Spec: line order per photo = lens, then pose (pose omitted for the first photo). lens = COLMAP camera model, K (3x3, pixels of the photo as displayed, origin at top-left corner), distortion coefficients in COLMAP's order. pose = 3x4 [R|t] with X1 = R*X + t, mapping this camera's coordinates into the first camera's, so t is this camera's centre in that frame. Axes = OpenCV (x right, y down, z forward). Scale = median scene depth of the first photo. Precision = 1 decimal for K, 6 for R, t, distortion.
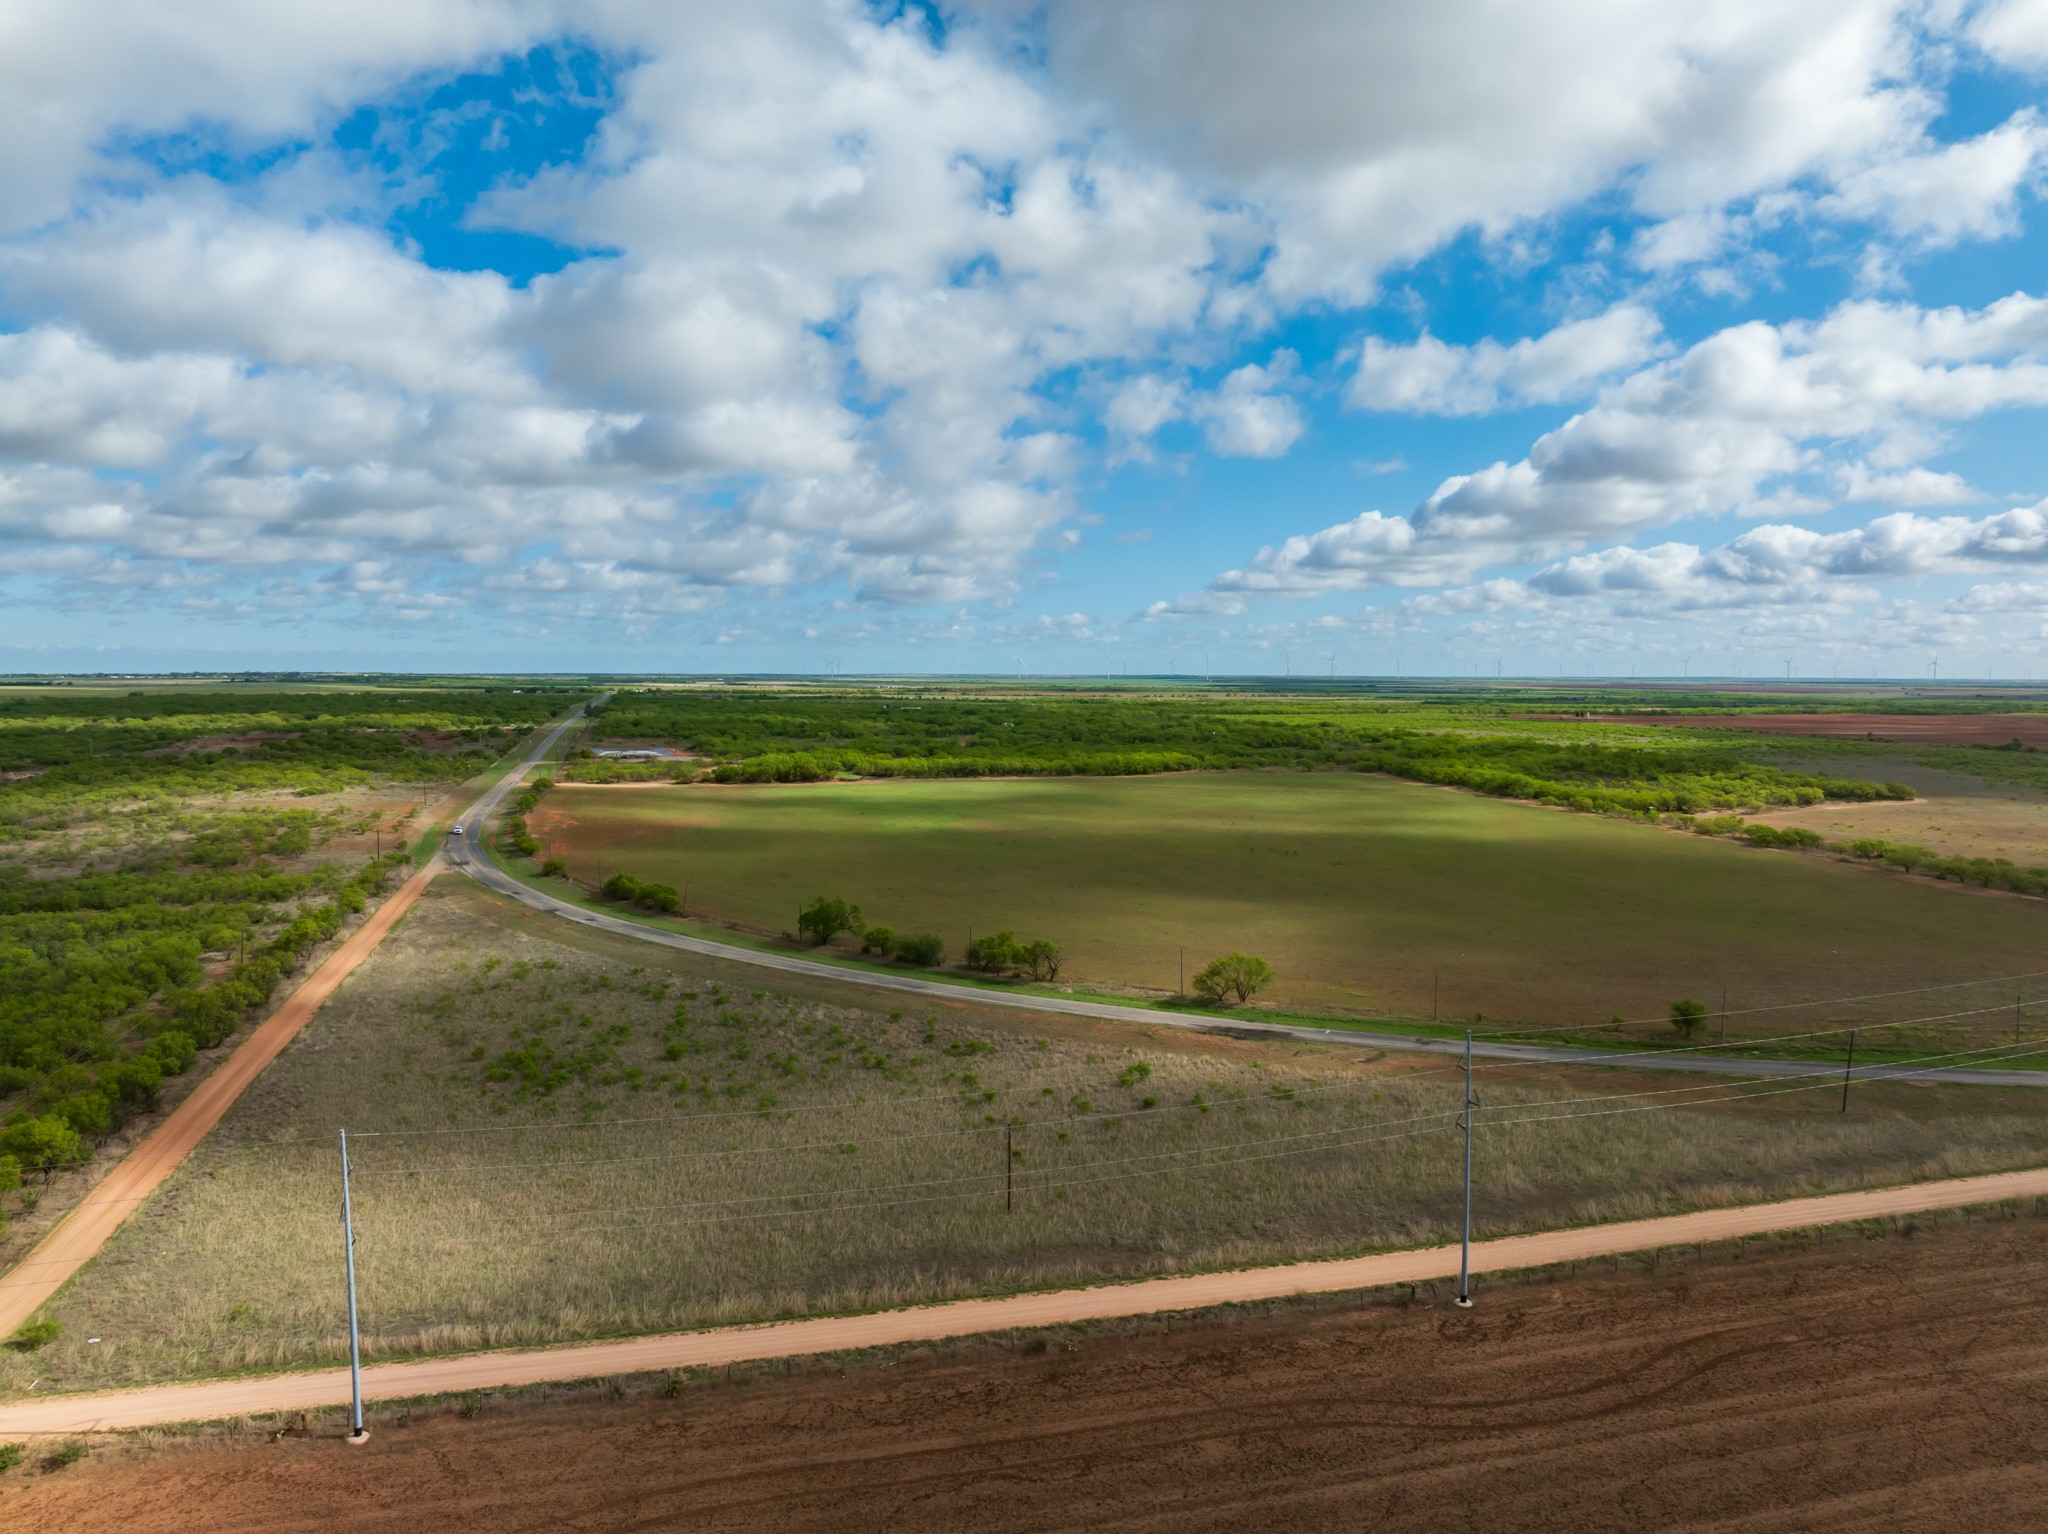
lens RADIAL K [[1453.5, 0, 1024.0], [0, 1453.5, 767.0], [0, 0, 1]] dist [-0.007533, -0.004877]
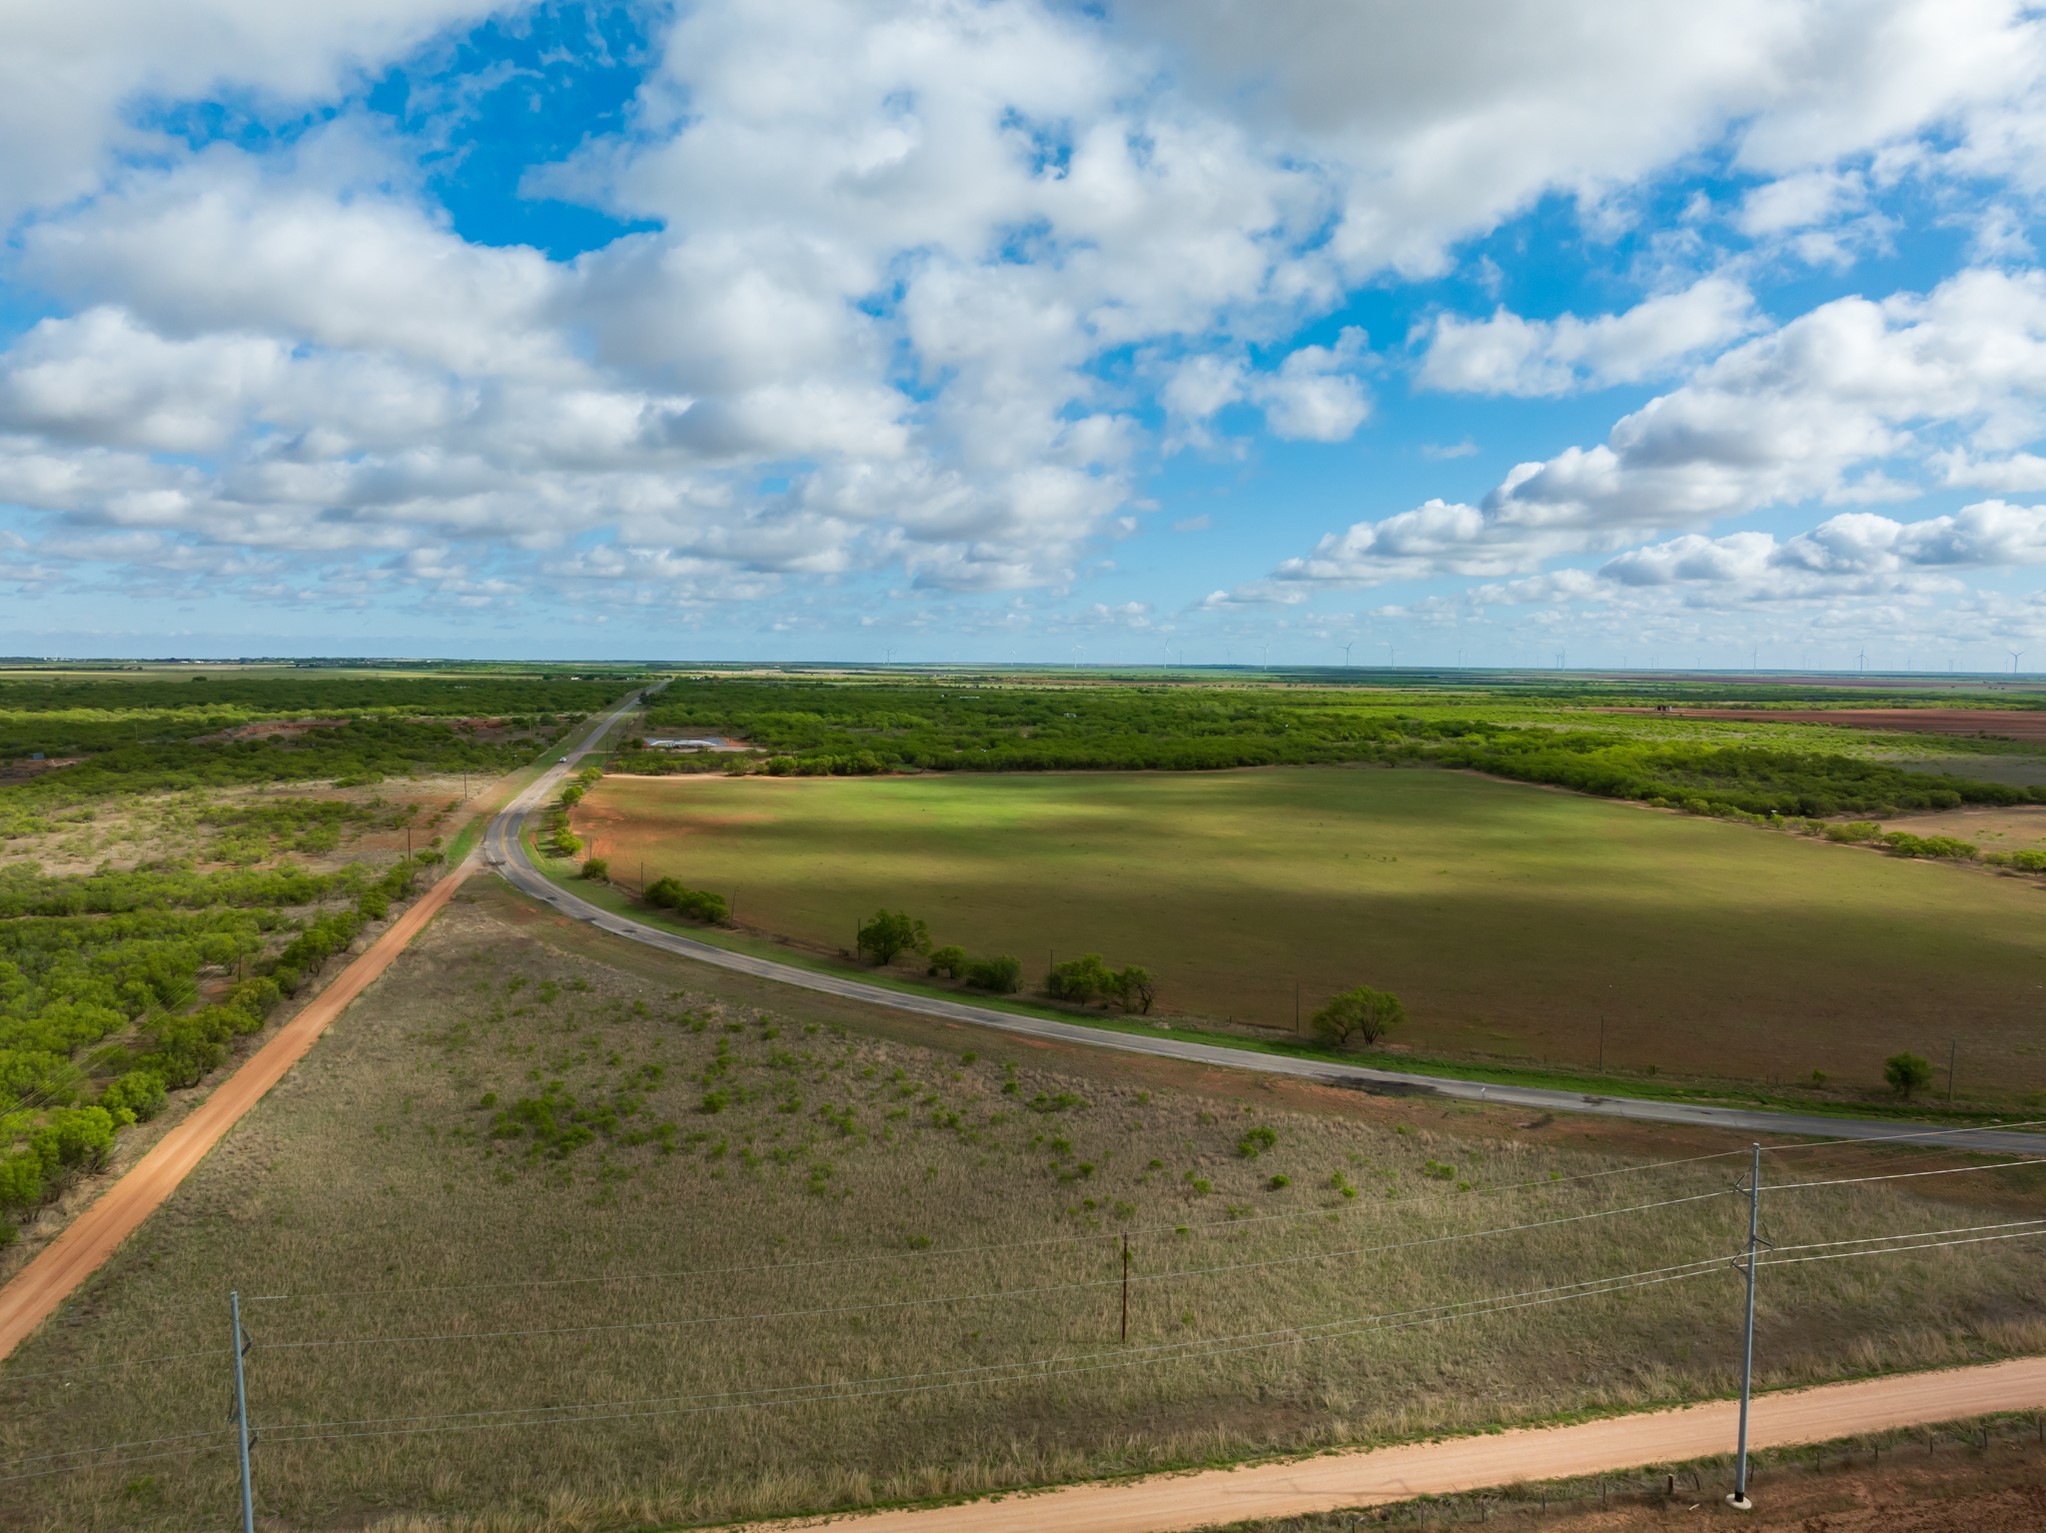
lens RADIAL K [[810.8, 0, 1031.8], [0, 810.8, 802.9], [0, 0, 1]] dist [-0.002727, -0.000053]
pose [[0.999005, -0.002692, 0.044506, -0.063431], [-0.002025, 0.994406, 0.105605, -0.029049], [-0.044541, -0.105590, 0.993412, 0.466472]]
